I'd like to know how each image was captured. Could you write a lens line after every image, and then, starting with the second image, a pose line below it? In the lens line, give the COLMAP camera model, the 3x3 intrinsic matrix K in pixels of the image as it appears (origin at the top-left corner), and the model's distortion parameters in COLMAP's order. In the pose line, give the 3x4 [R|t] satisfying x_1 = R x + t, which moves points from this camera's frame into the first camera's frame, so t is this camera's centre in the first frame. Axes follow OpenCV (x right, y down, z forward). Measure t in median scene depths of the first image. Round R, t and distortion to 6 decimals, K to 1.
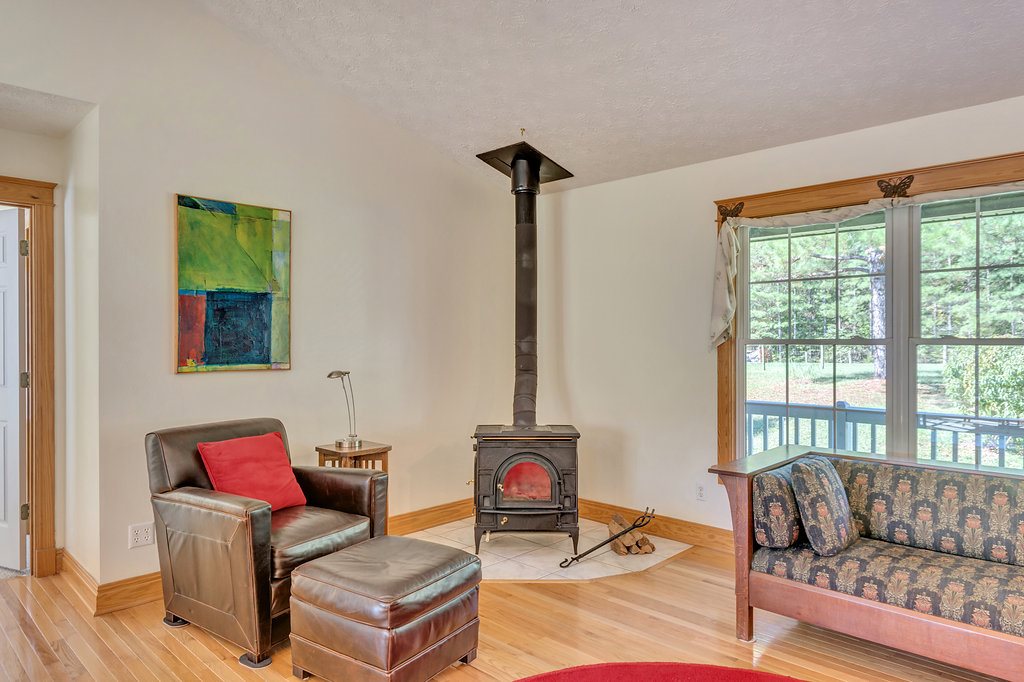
lens RADIAL K [[641.7, 0, 512.0], [0, 641.7, 341.0], [0, 0, 1]] dist [0.004204, 0.000302]
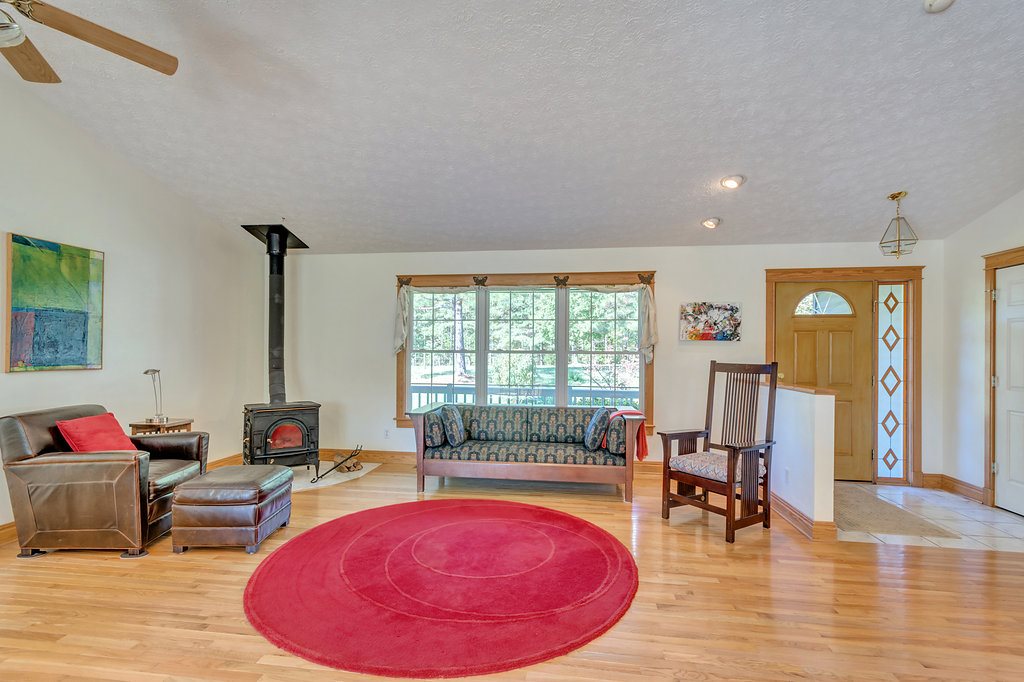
lens RADIAL K [[557.0, 0, 512.0], [0, 557.0, 341.0], [0, 0, 1]] dist [-0.000922, -0.000424]
pose [[0.799747, 0.018469, 0.600053, -0.384757], [-0.007440, 0.999755, -0.020856, 0.003347], [-0.600291, 0.012215, 0.799688, -0.493366]]
